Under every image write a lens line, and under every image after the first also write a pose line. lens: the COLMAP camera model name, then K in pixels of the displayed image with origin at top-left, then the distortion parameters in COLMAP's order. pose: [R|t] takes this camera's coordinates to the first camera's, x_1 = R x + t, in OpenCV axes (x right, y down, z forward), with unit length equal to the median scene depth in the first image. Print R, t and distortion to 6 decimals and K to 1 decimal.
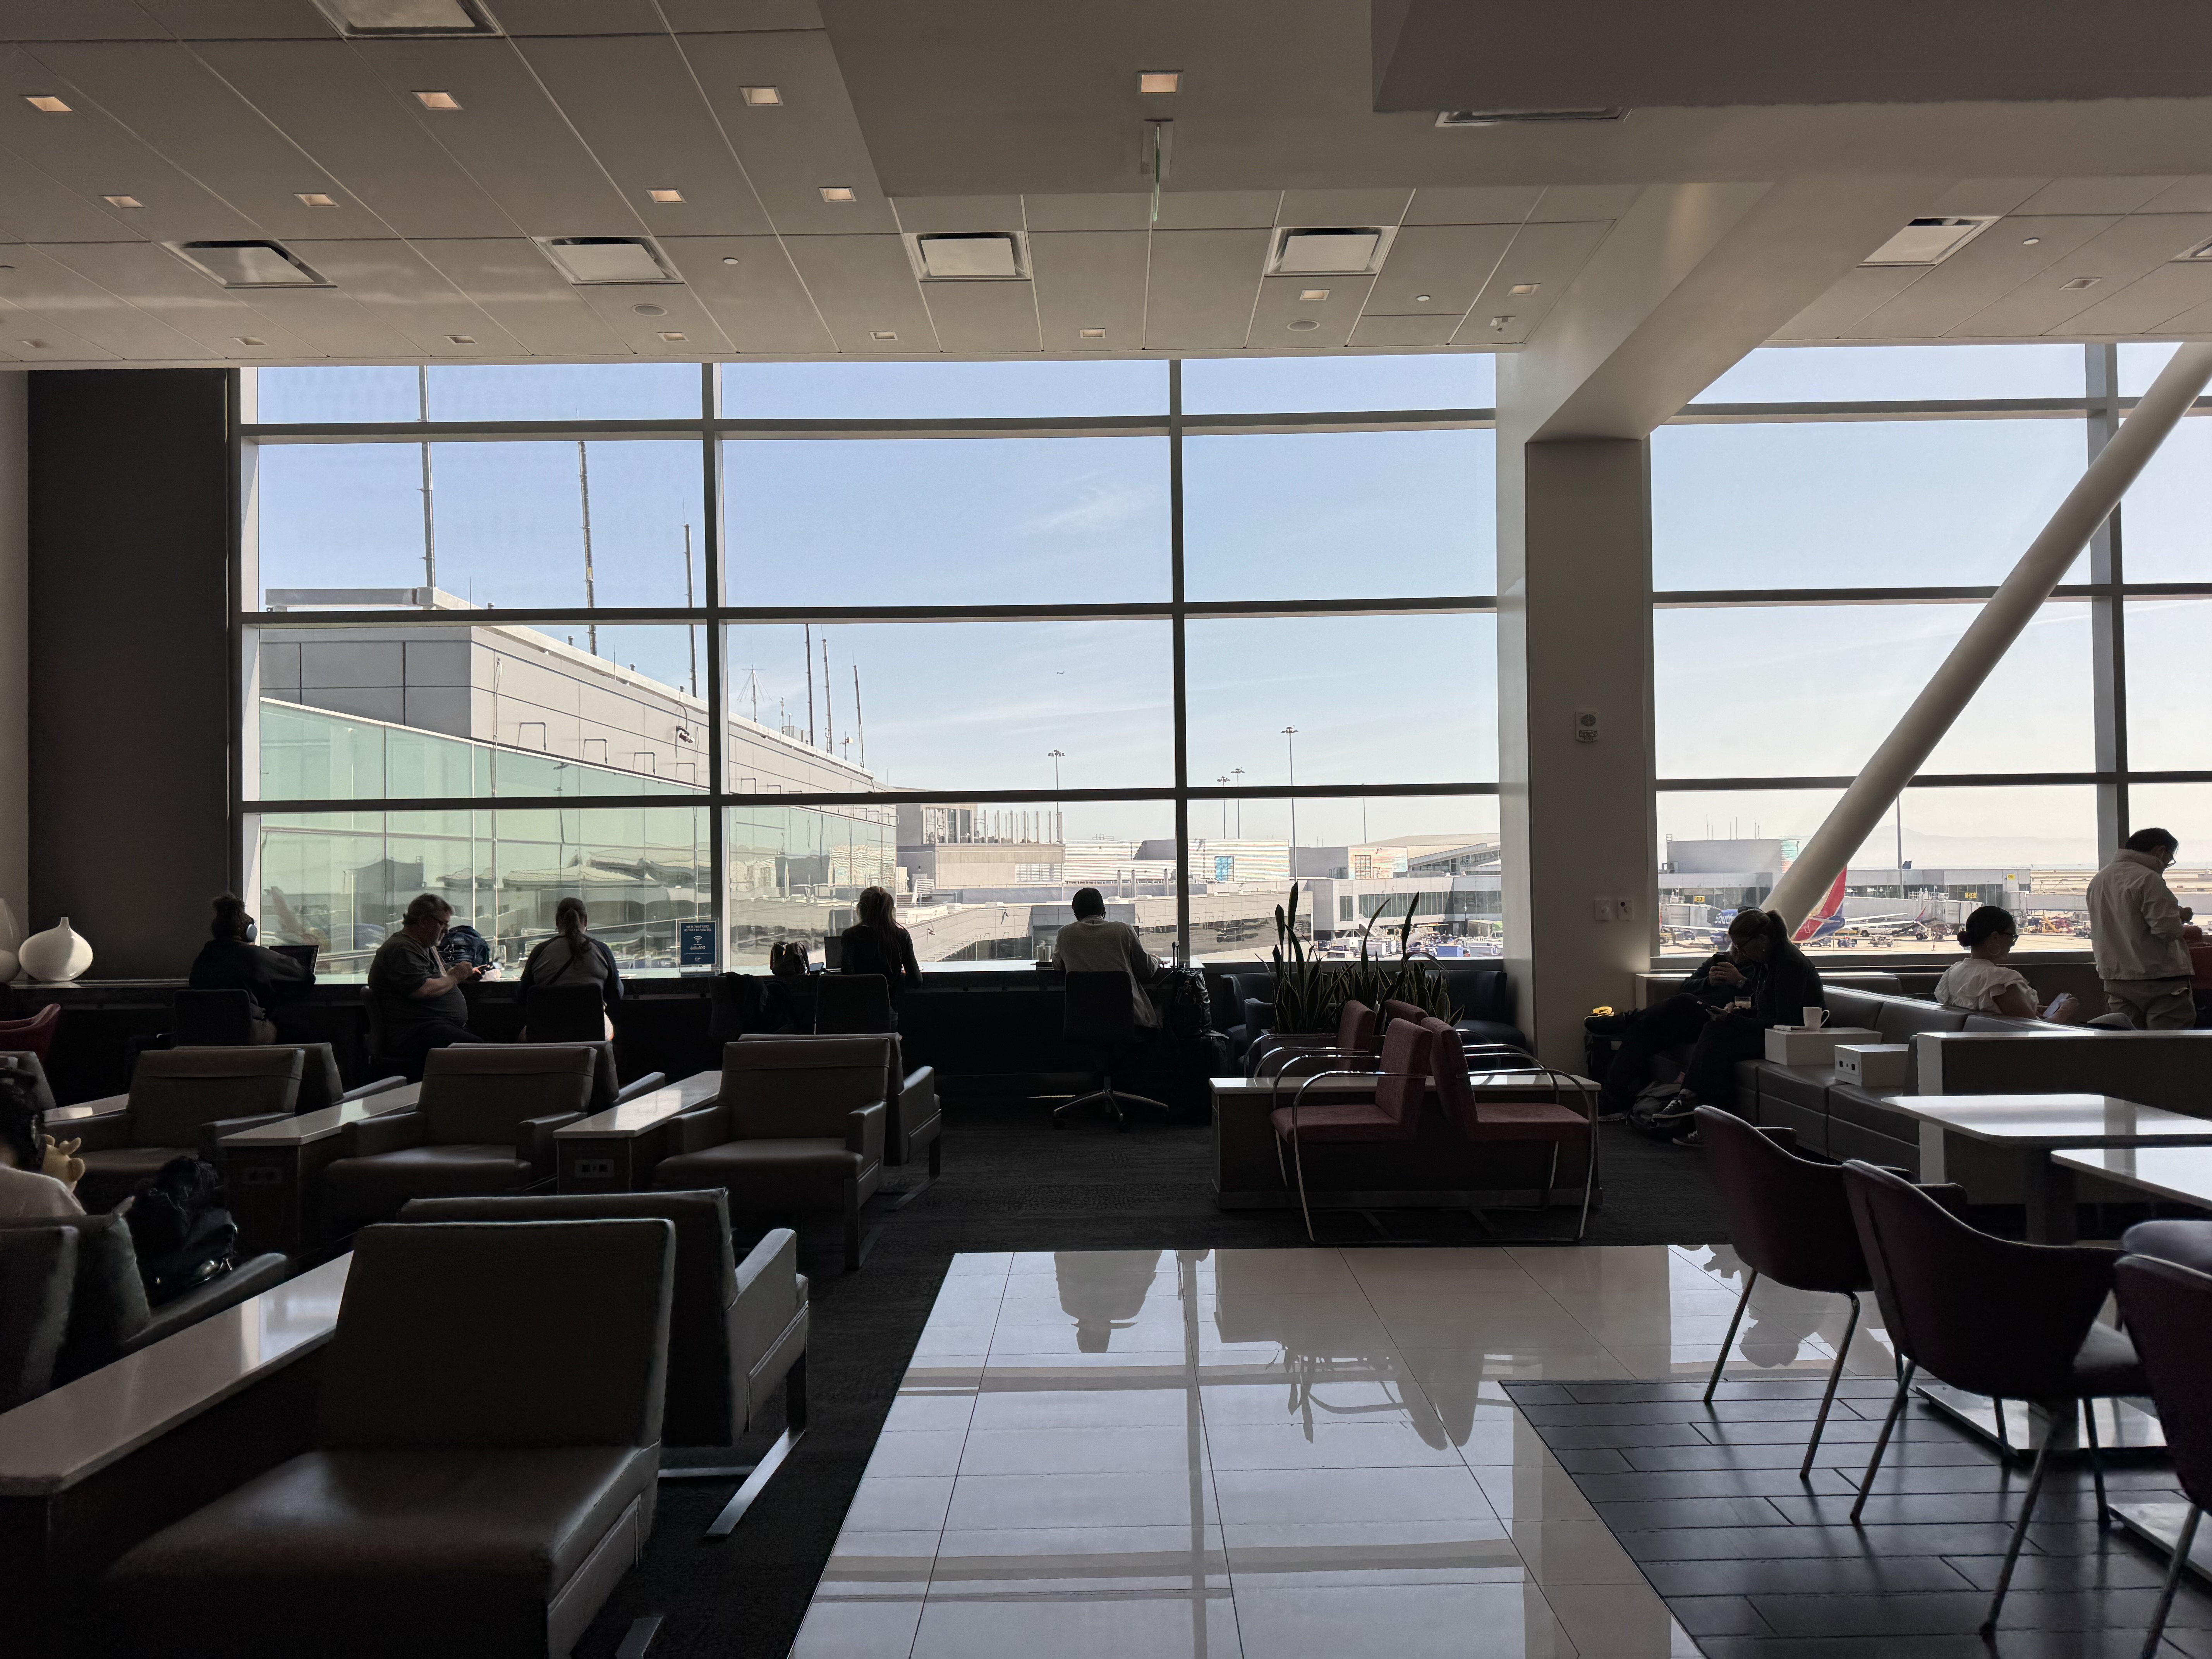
lens RADIAL K [[1511.6, 0, 1106.0], [0, 1511.6, 829.5], [0, 0, 1]] dist [0.034843, -0.058867]
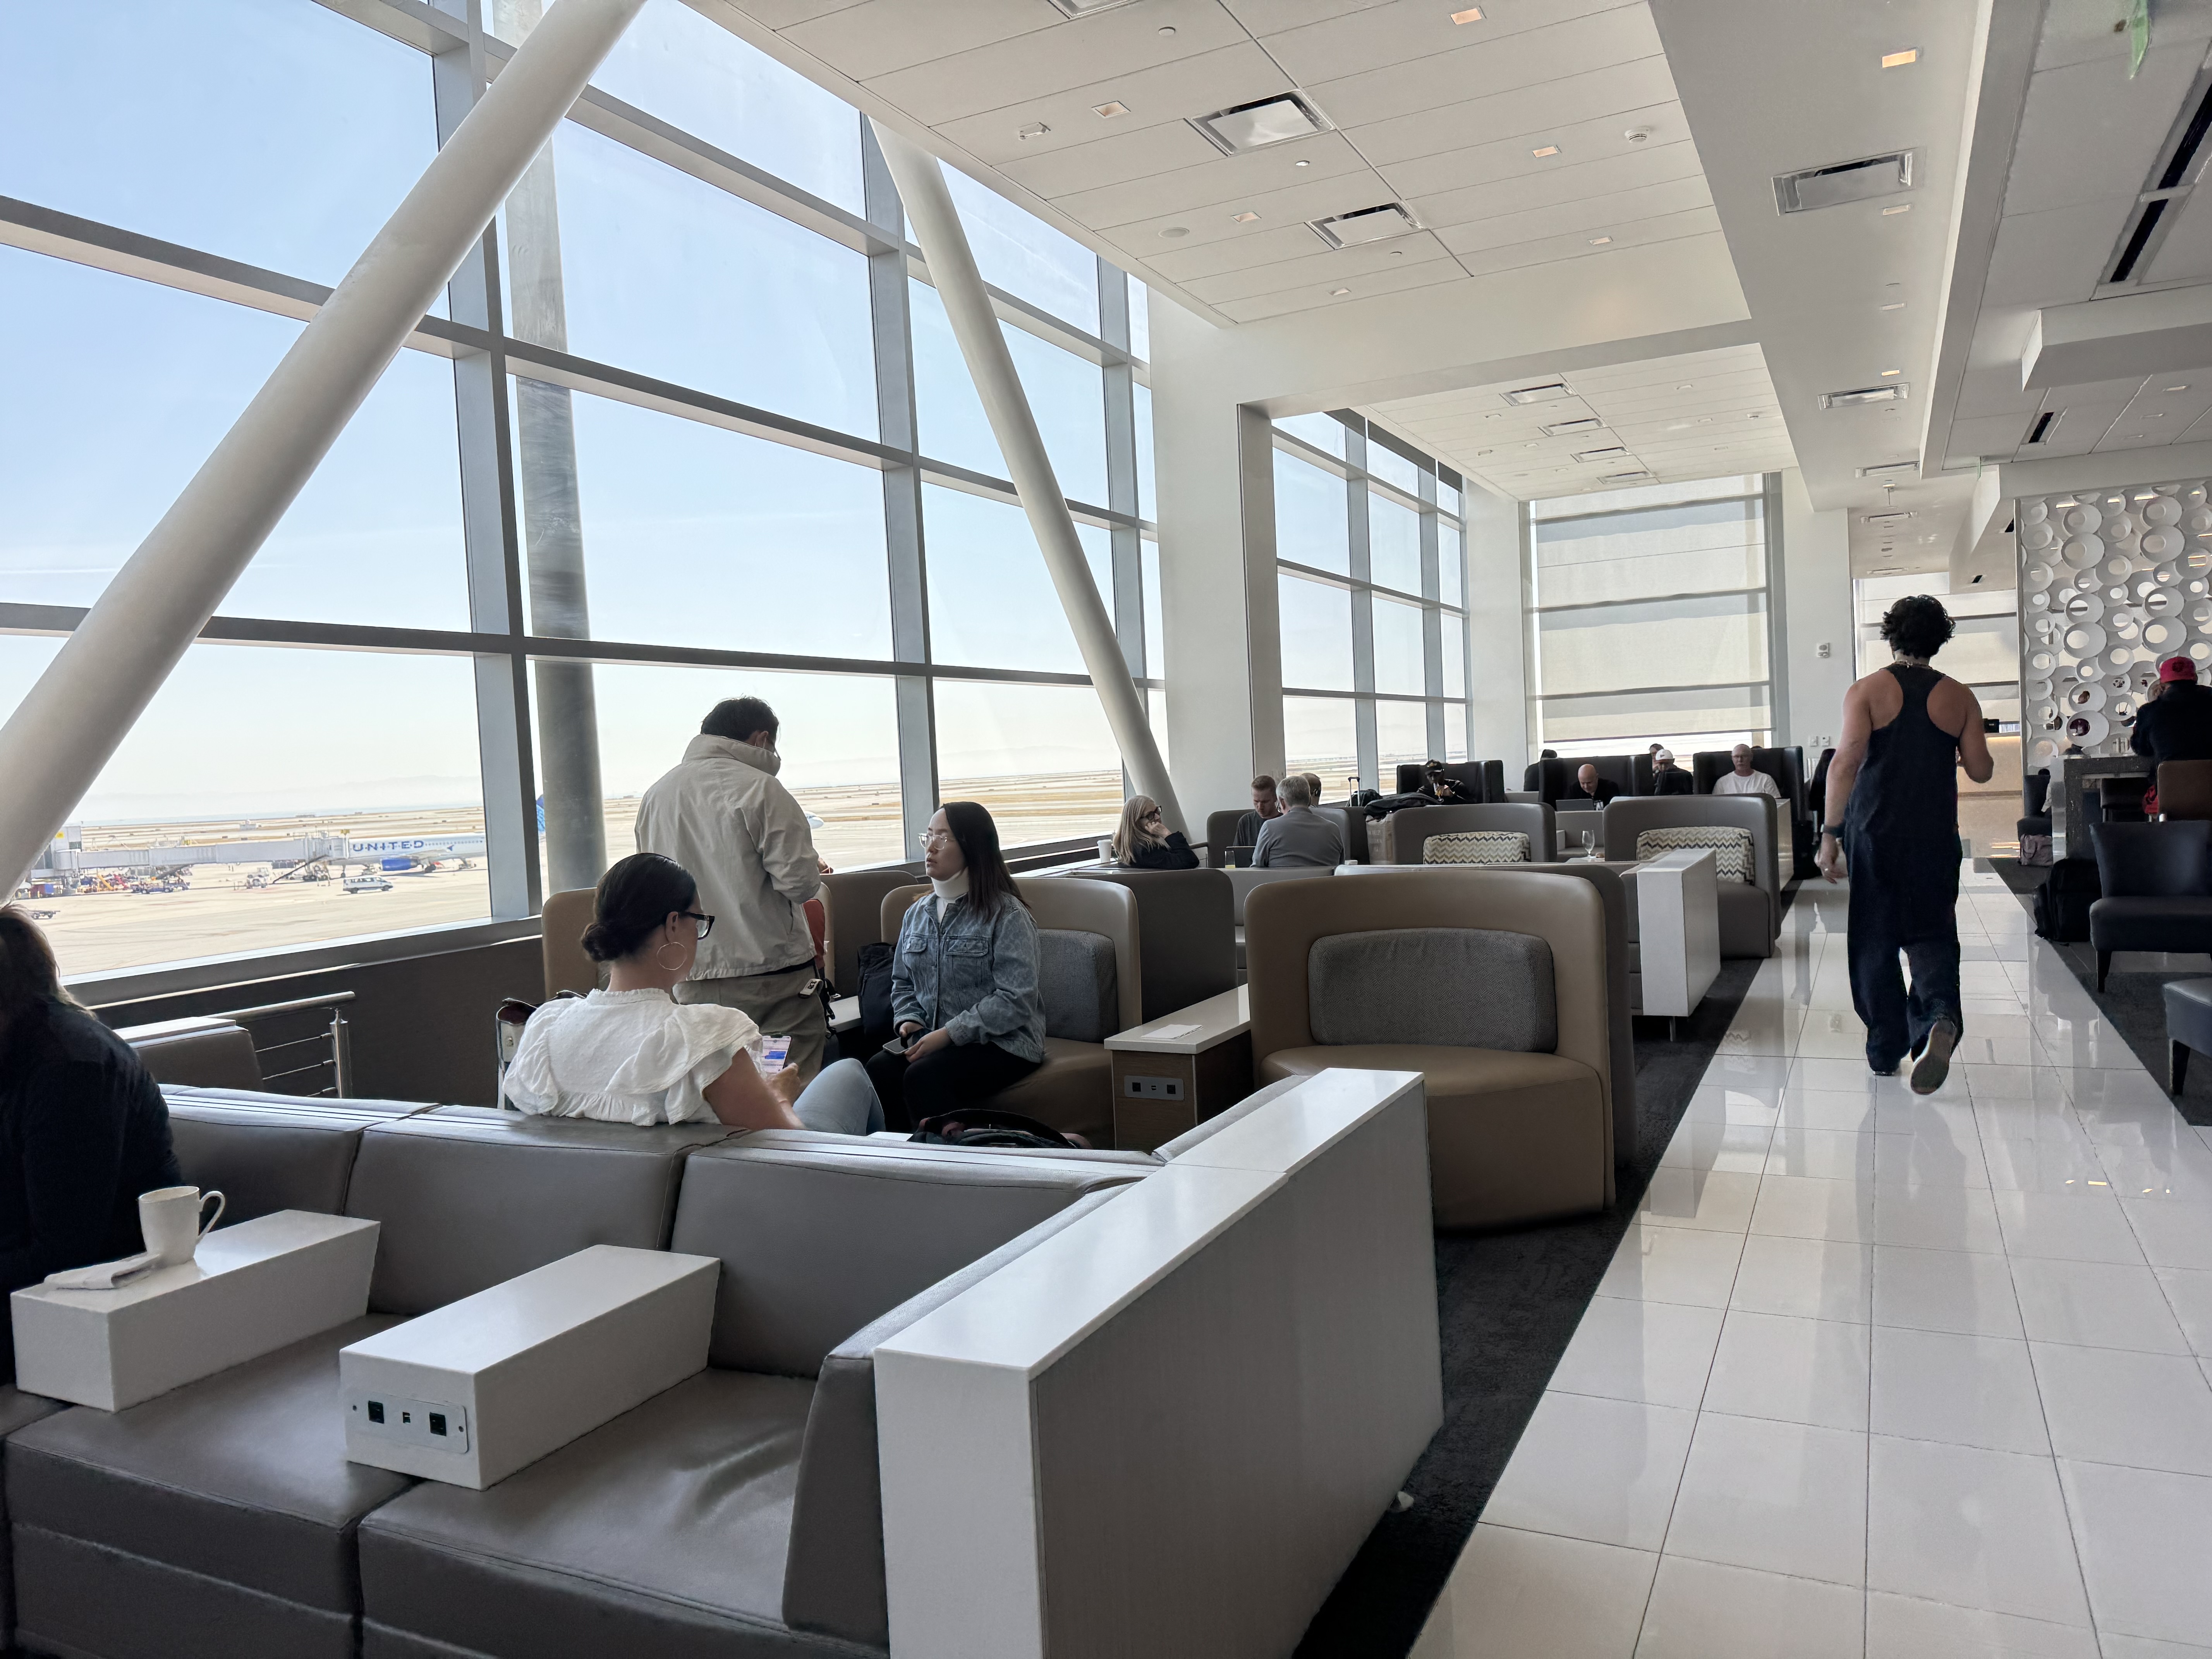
lens RADIAL K [[1511.6, 0, 1106.0], [0, 1511.6, 829.5], [0, 0, 1]] dist [0.034843, -0.058867]
pose [[0.421687, -0.048226, 0.905458, 0.243213], [0.020637, 0.998836, 0.043589, 0.025573], [-0.906507, 0.000305, 0.422191, 0.648727]]
